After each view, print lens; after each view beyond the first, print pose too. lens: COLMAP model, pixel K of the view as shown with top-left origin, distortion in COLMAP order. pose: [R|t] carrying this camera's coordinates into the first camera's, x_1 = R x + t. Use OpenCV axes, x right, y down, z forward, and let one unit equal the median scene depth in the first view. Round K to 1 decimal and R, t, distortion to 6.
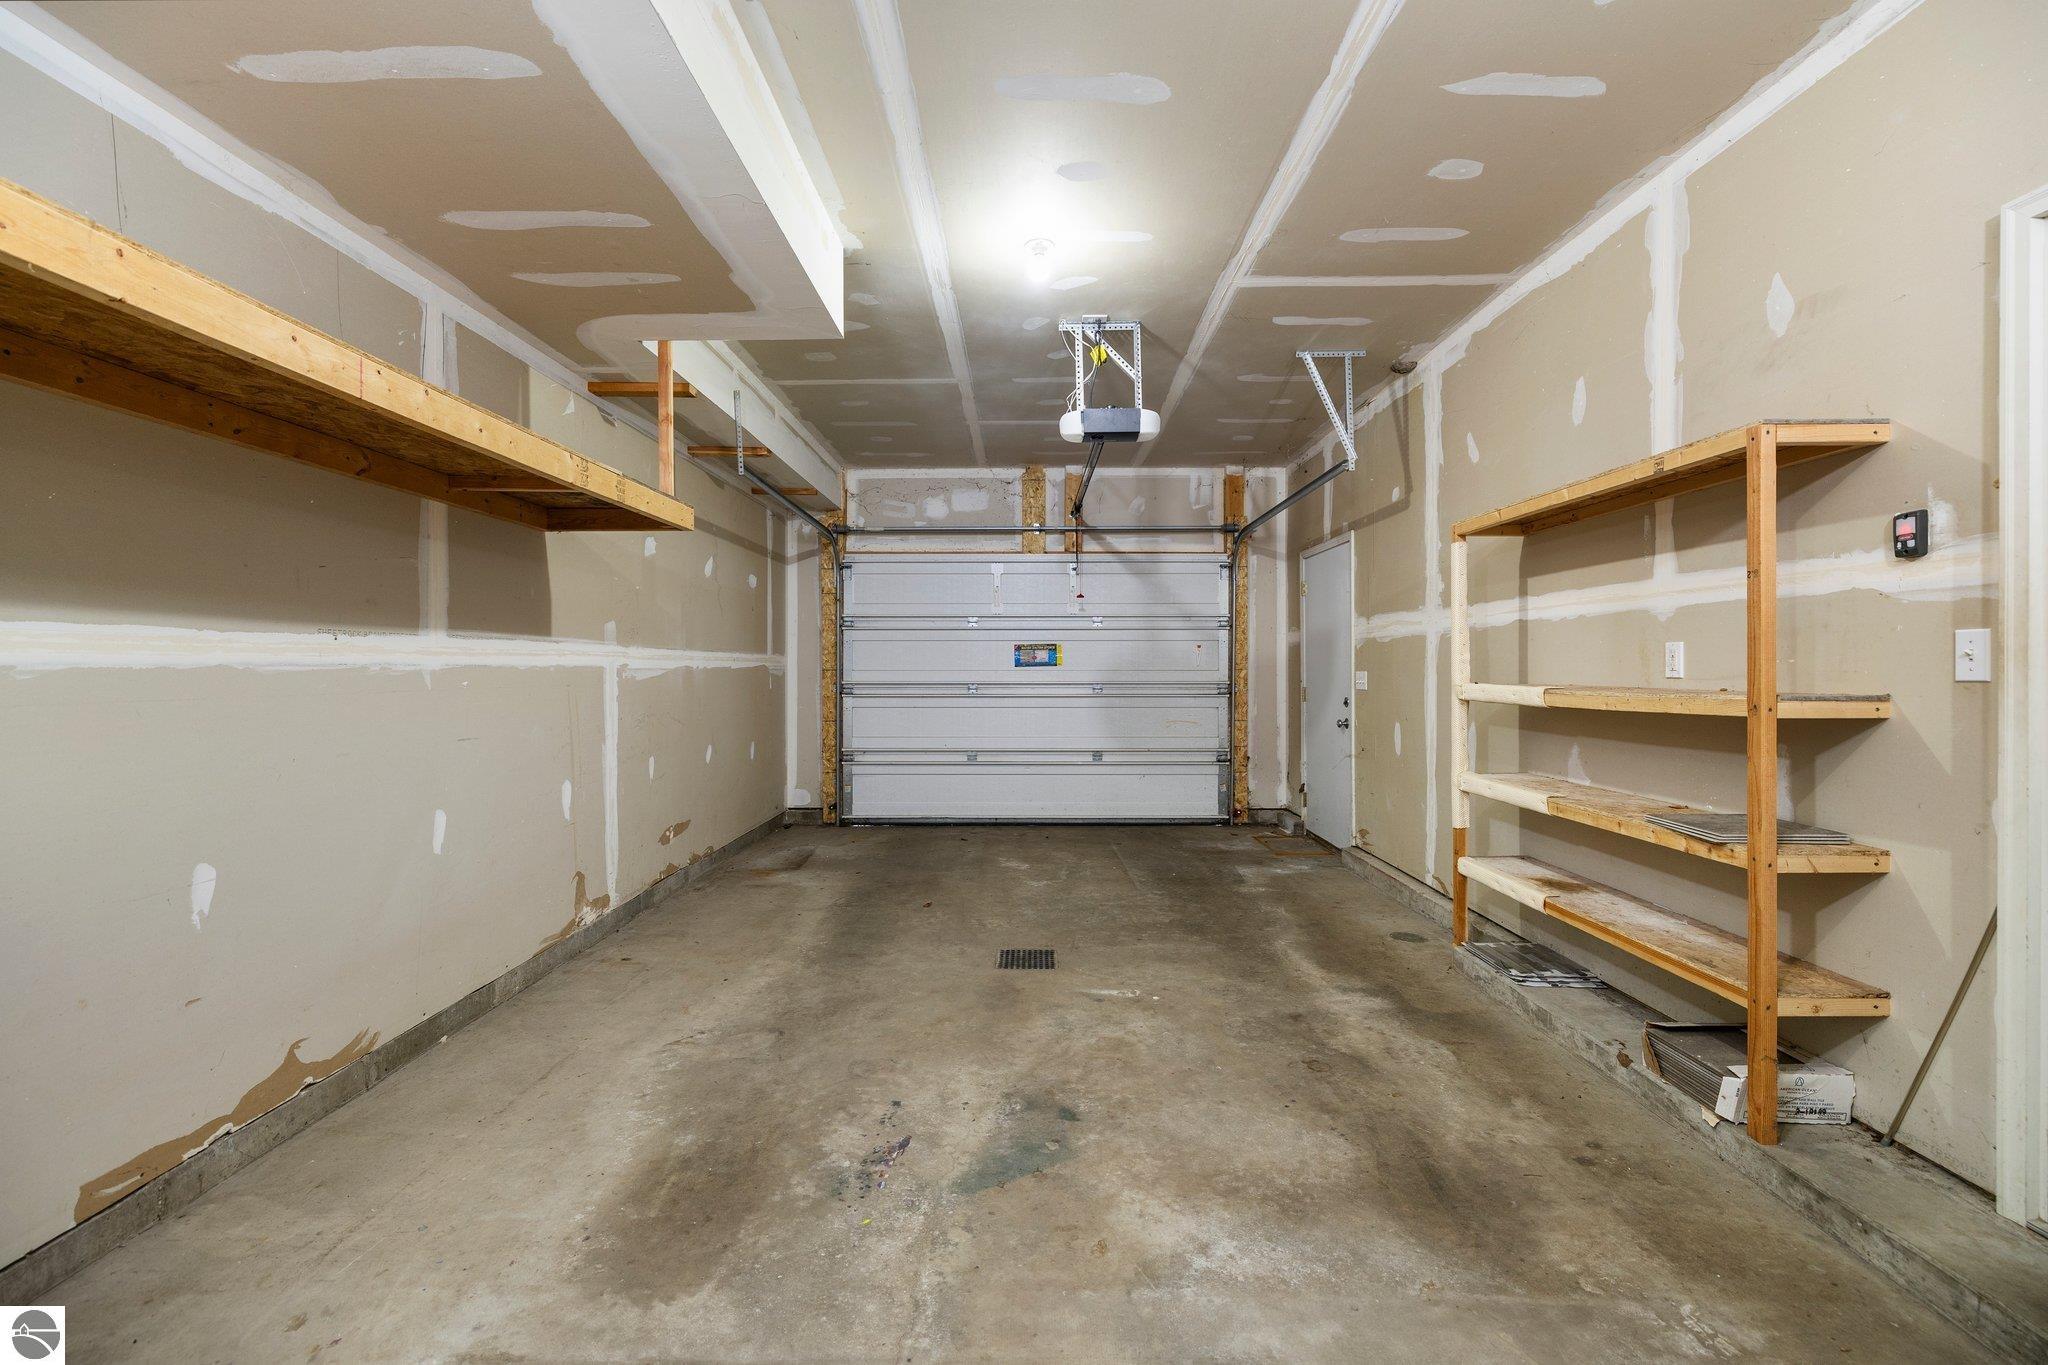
lens RADIAL K [[870.5, 0, 1018.5], [0, 870.5, 674.1], [0, 0, 1]] dist [-0.000990, -0.000028]
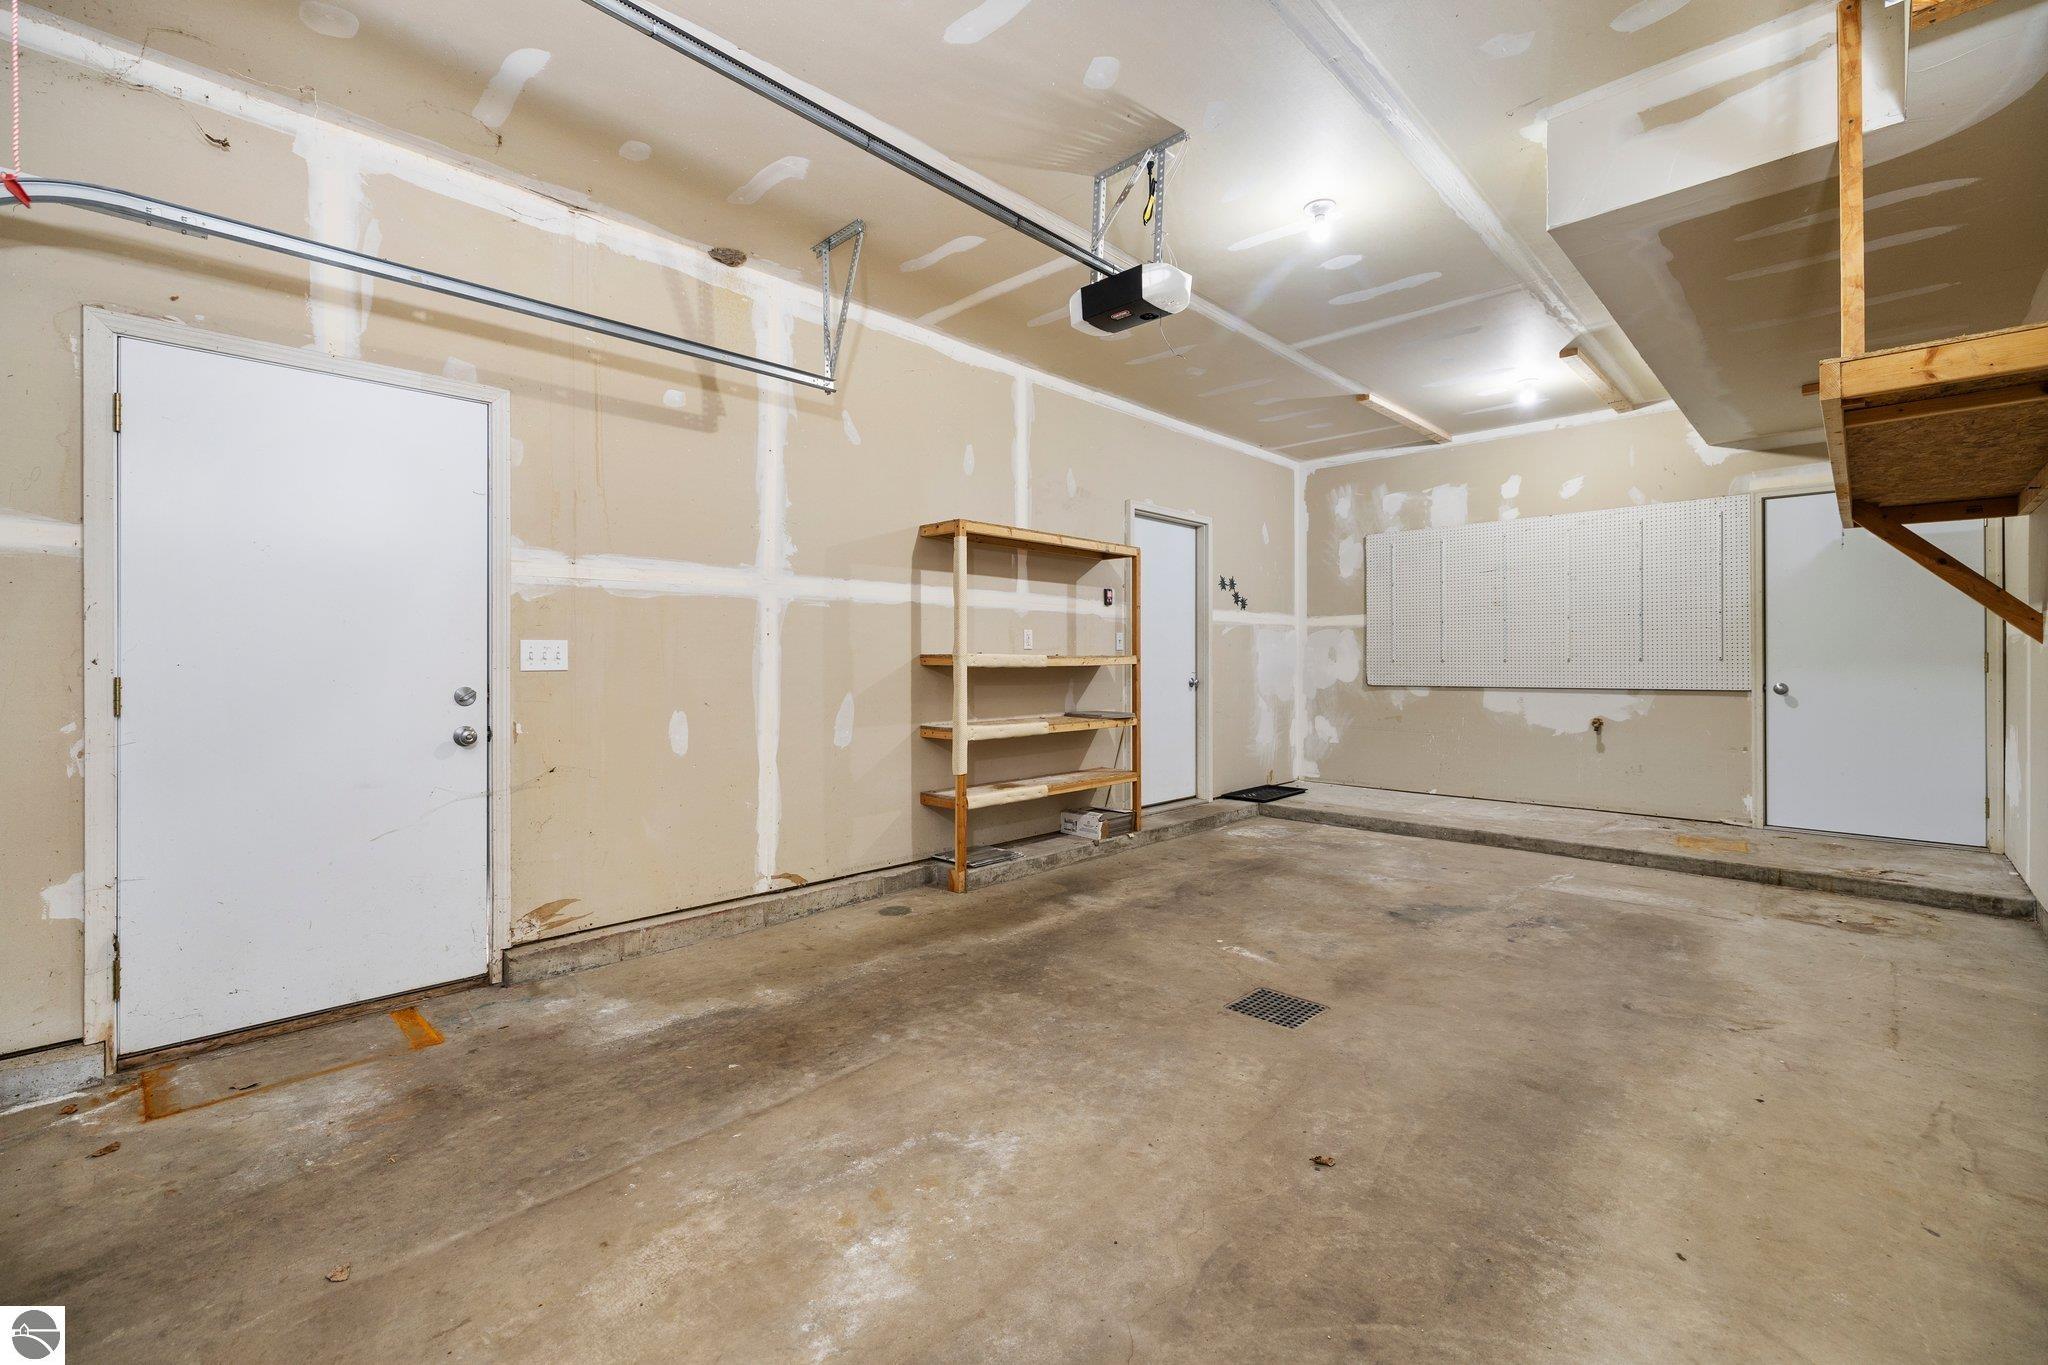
lens RADIAL K [[870.5, 0, 1015.6], [0, 870.5, 665.5], [0, 0, 1]] dist [-0.000990, -0.000028]
pose [[-0.725078, 0.001050, 0.688666, -0.432876], [0.009327, 0.999922, 0.008296, 0.020116], [-0.688604, 0.012438, -0.725031, 2.098005]]
